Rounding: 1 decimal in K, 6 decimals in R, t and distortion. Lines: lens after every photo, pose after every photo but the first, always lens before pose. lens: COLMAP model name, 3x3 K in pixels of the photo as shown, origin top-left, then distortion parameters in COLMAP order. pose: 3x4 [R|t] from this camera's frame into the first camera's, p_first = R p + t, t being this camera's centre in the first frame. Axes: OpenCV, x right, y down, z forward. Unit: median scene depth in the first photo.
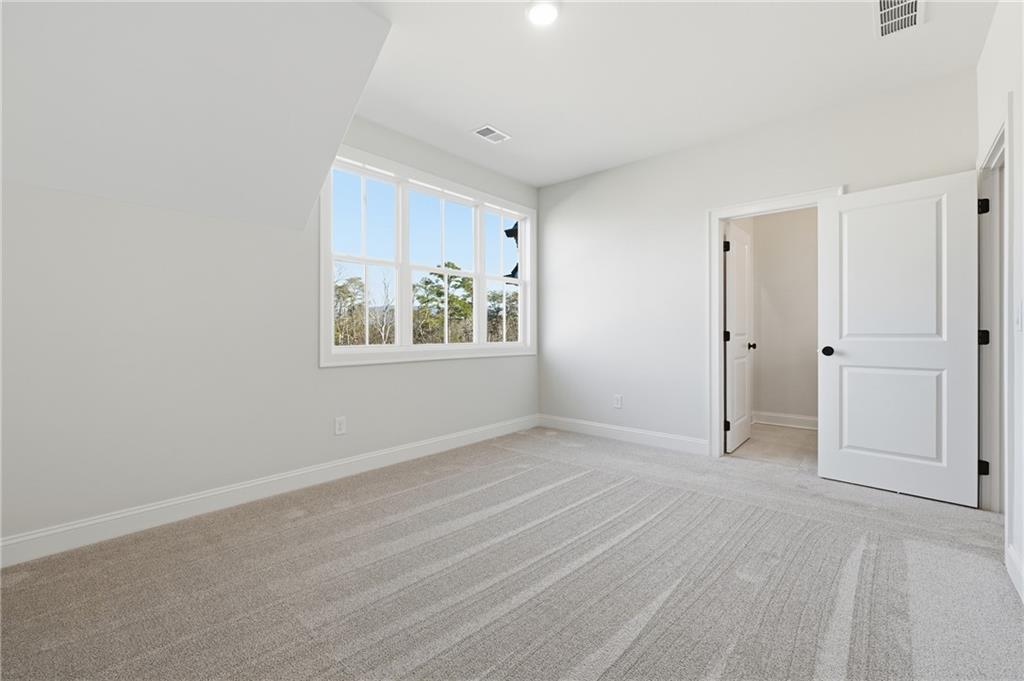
lens RADIAL K [[433.3, 0, 512.3], [0, 433.3, 332.1], [0, 0, 1]] dist [-0.017932, 0.002504]
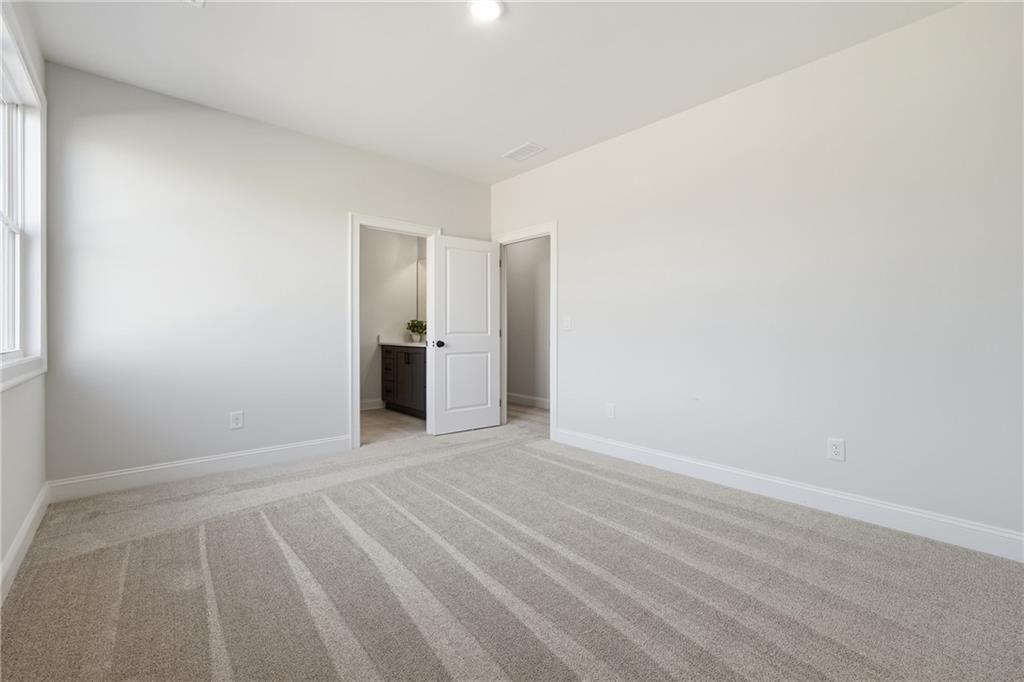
lens RADIAL K [[433.3, 0, 515.0], [0, 433.3, 338.9], [0, 0, 1]] dist [-0.017932, 0.002504]
pose [[0.113903, -0.015759, 0.993367, -0.657278], [-0.001218, 0.999871, 0.016002, 0.003563], [-0.993491, -0.003032, 0.113869, 0.601623]]
